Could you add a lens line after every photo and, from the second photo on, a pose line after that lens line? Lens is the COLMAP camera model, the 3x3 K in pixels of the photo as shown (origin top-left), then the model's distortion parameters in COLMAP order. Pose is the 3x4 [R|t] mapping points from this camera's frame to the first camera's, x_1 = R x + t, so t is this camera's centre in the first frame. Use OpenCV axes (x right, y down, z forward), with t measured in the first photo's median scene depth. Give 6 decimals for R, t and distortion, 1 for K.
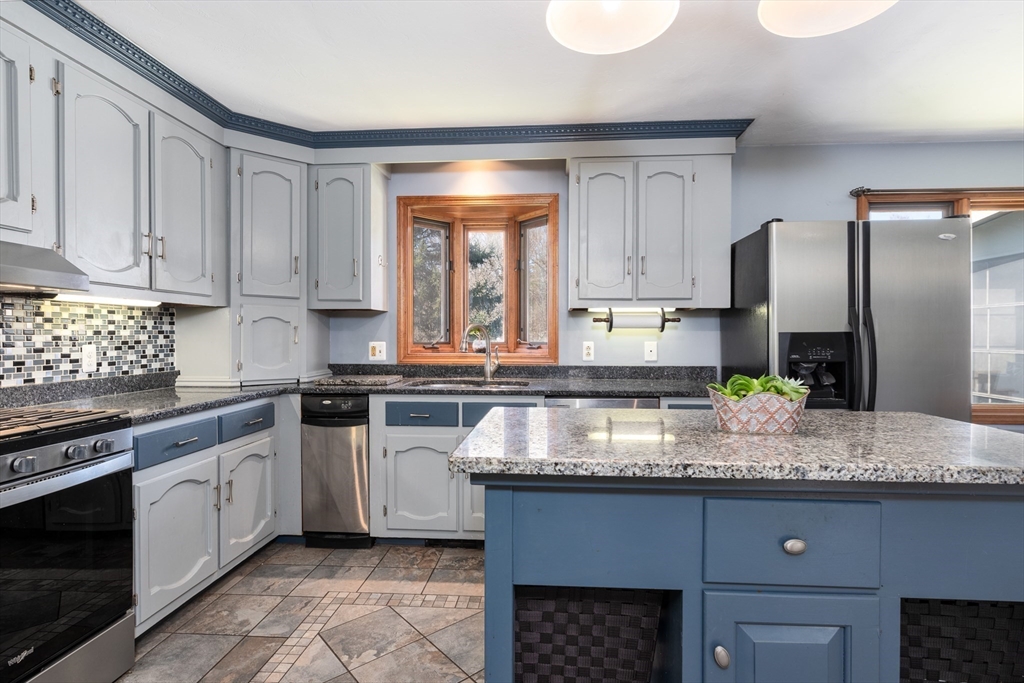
lens RADIAL K [[509.0, 0, 525.5], [0, 509.0, 338.2], [0, 0, 1]] dist [0.003487, 0.000392]
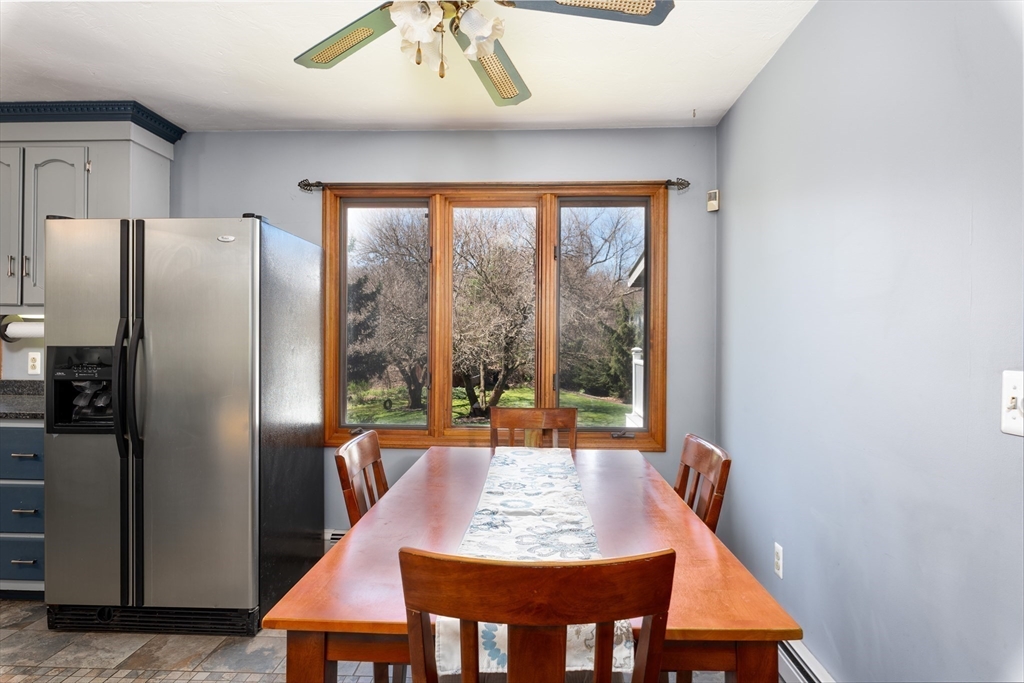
lens RADIAL K [[560.1, 0, 520.0], [0, 560.1, 342.5], [0, 0, 1]] dist [-0.002276, -0.002067]
pose [[0.999663, 0.007337, 0.024921, 1.153198], [-0.007373, 0.999972, 0.001356, -0.021994], [-0.024910, -0.001539, 0.999689, 0.023106]]
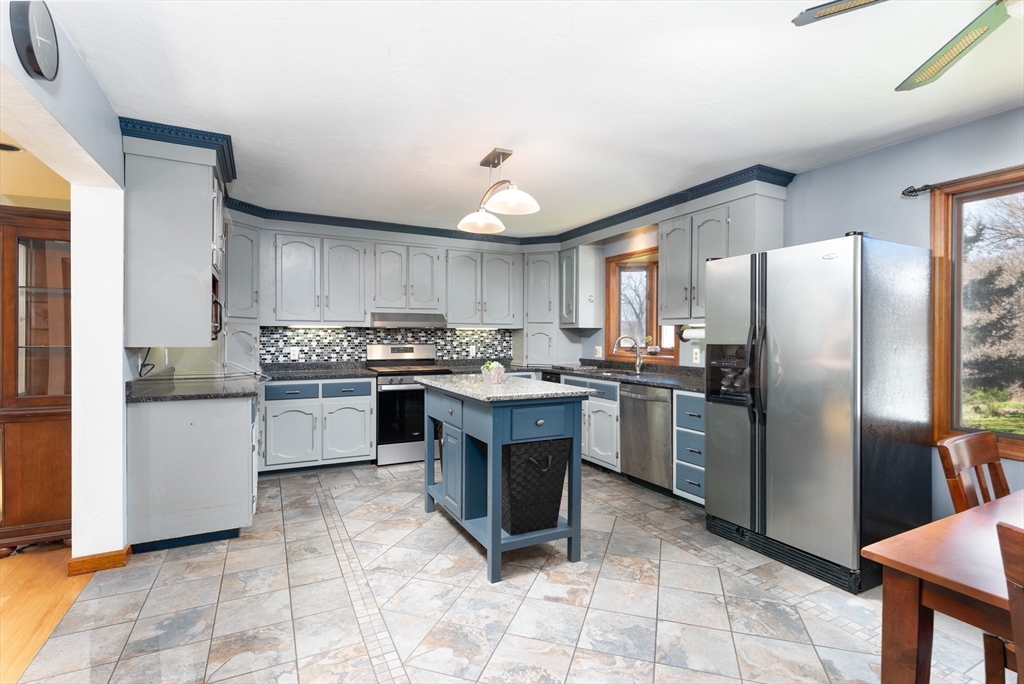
lens RADIAL K [[488.2, 0, 514.7], [0, 488.2, 339.0], [0, 0, 1]] dist [-0.000953, 0.001276]
pose [[0.515030, 0.003671, -0.857164, 1.201041], [-0.007955, 0.999968, -0.000497, -0.017882], [0.857135, 0.007074, 0.515043, -0.080777]]
